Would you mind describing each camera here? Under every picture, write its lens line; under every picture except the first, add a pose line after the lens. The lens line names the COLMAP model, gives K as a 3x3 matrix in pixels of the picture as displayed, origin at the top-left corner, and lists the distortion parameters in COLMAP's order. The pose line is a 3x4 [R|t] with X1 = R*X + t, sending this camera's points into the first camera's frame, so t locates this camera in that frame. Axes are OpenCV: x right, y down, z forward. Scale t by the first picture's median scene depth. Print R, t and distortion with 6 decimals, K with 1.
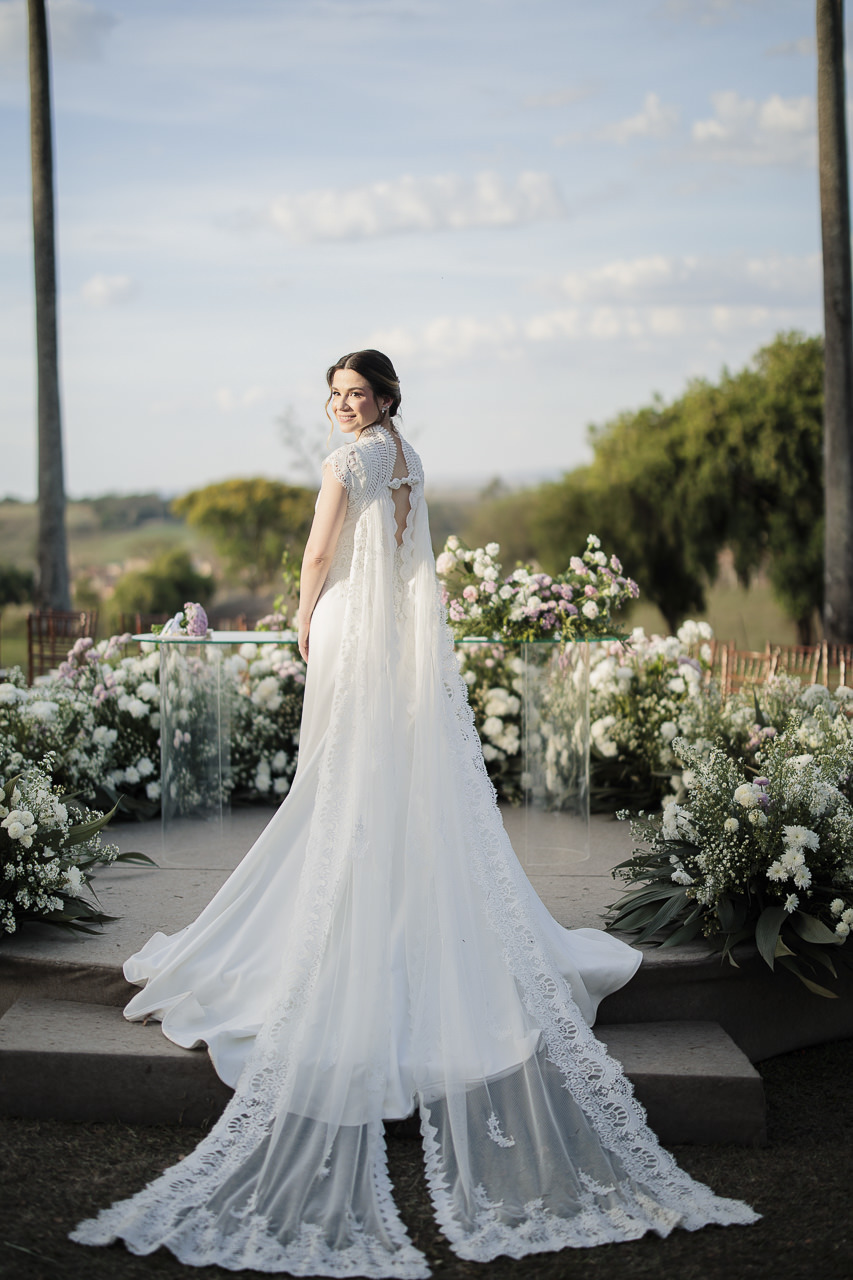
lens RADIAL K [[1979.1, 0, 447.9], [0, 1979.1, 689.4], [0, 0, 1]] dist [-0.082327, 0.000000]
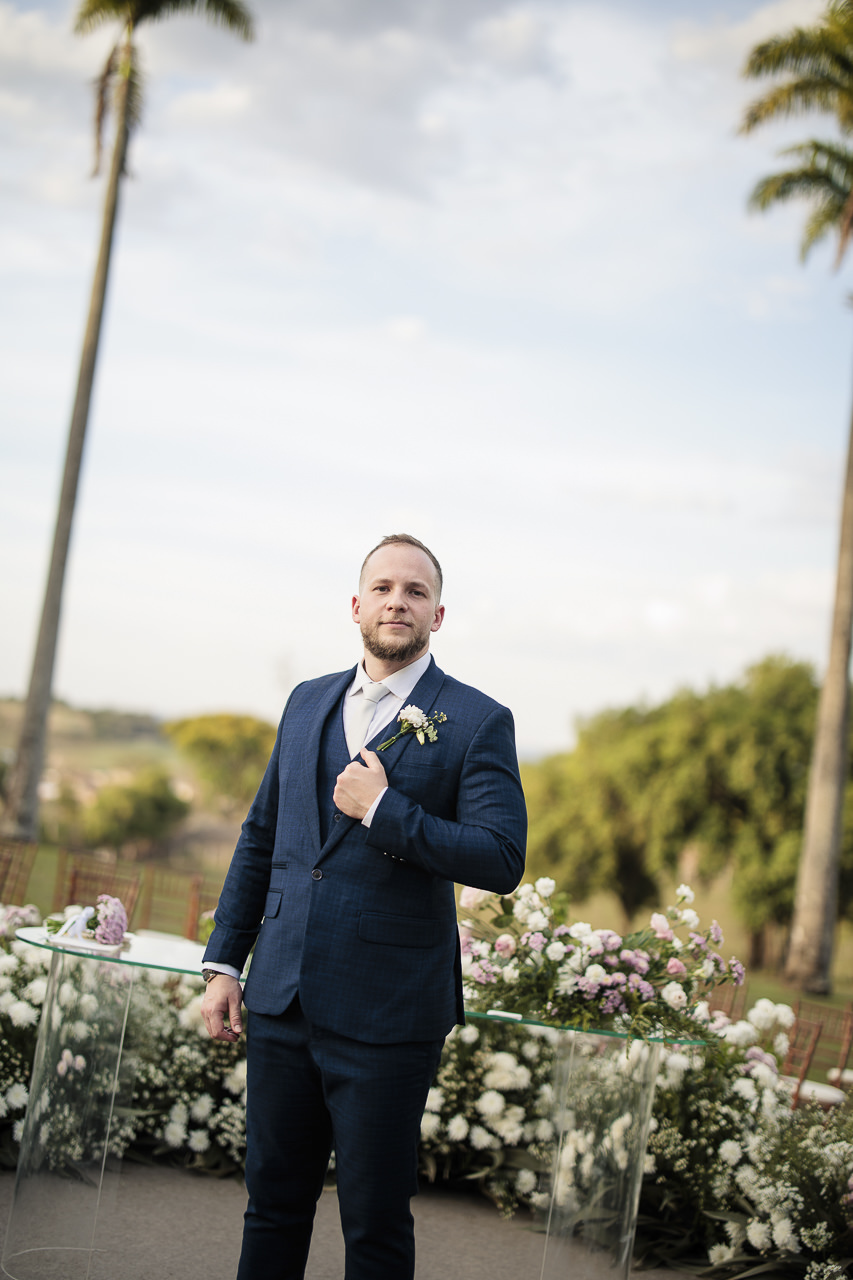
lens RADIAL K [[1860.6, 0, 422.7], [0, 1860.6, 638.9], [0, 0, 1]] dist [-0.033499, 0.000000]
pose [[0.988790, 0.149035, -0.009065, -0.023688], [-0.148567, 0.975999, -0.159226, -0.038864], [-0.014883, 0.158788, 0.987201, 0.290445]]
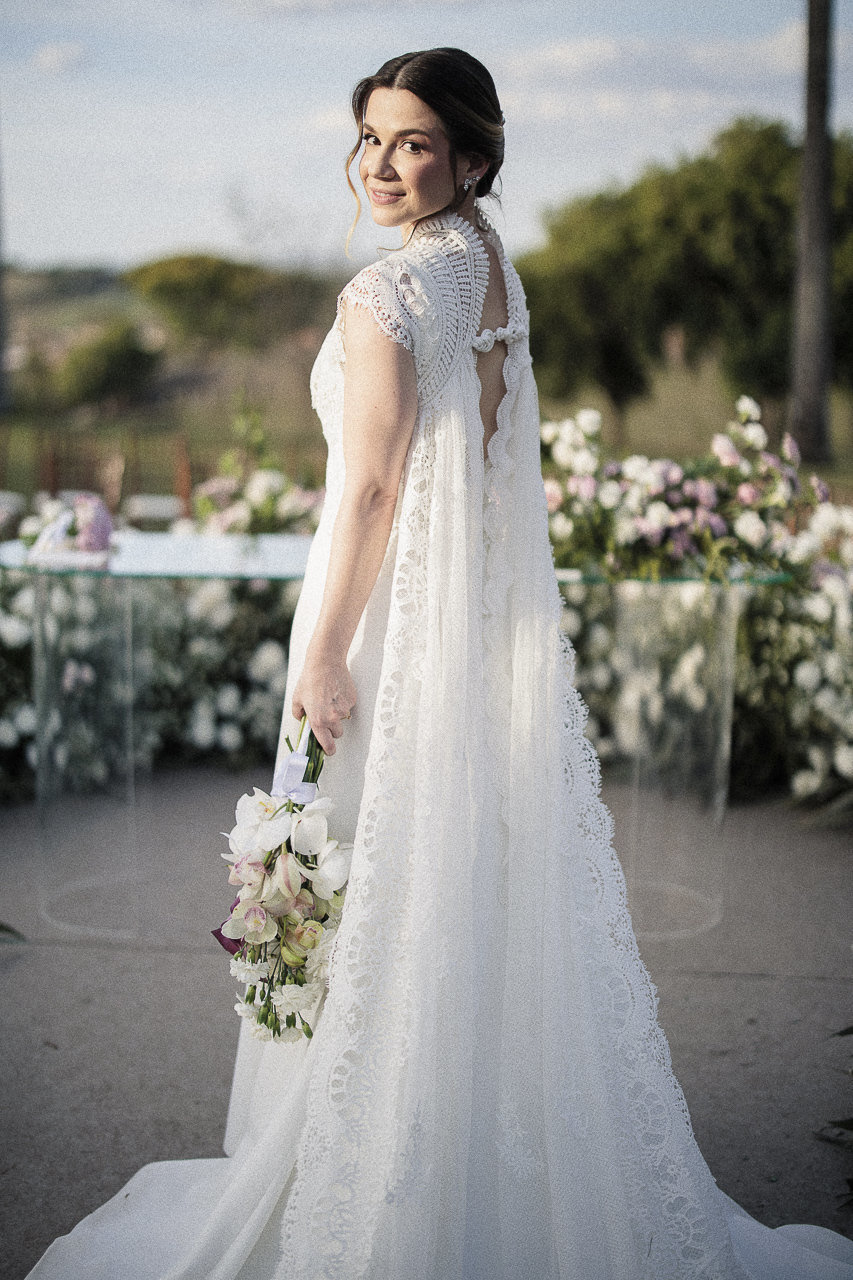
lens RADIAL K [[1860.6, 0, 446.3], [0, 1860.6, 656.0], [0, 0, 1]] dist [-0.033499, 0.000000]
pose [[0.999231, 0.017872, 0.034906, -0.033778], [-0.021463, 0.994201, 0.105370, -0.050639], [-0.032820, -0.106038, 0.993820, 0.374319]]
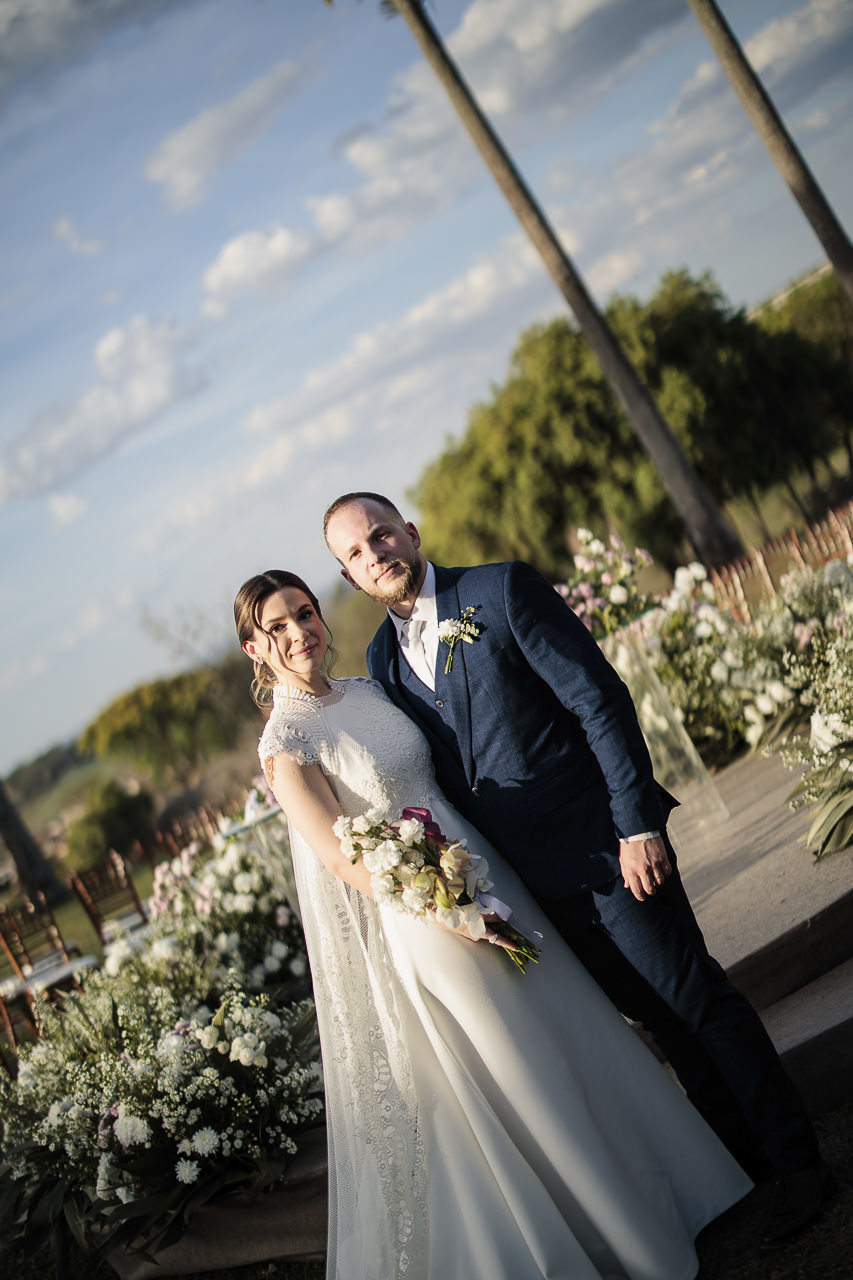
lens RADIAL K [[1860.6, 0, 484.8], [0, 1860.6, 706.0], [0, 0, 1]] dist [-0.033499, 0.000000]
pose [[0.880715, -0.469127, 0.065283, -0.064816], [0.470728, 0.882212, -0.010846, -0.010285], [-0.052506, 0.040283, 0.997808, 0.055154]]
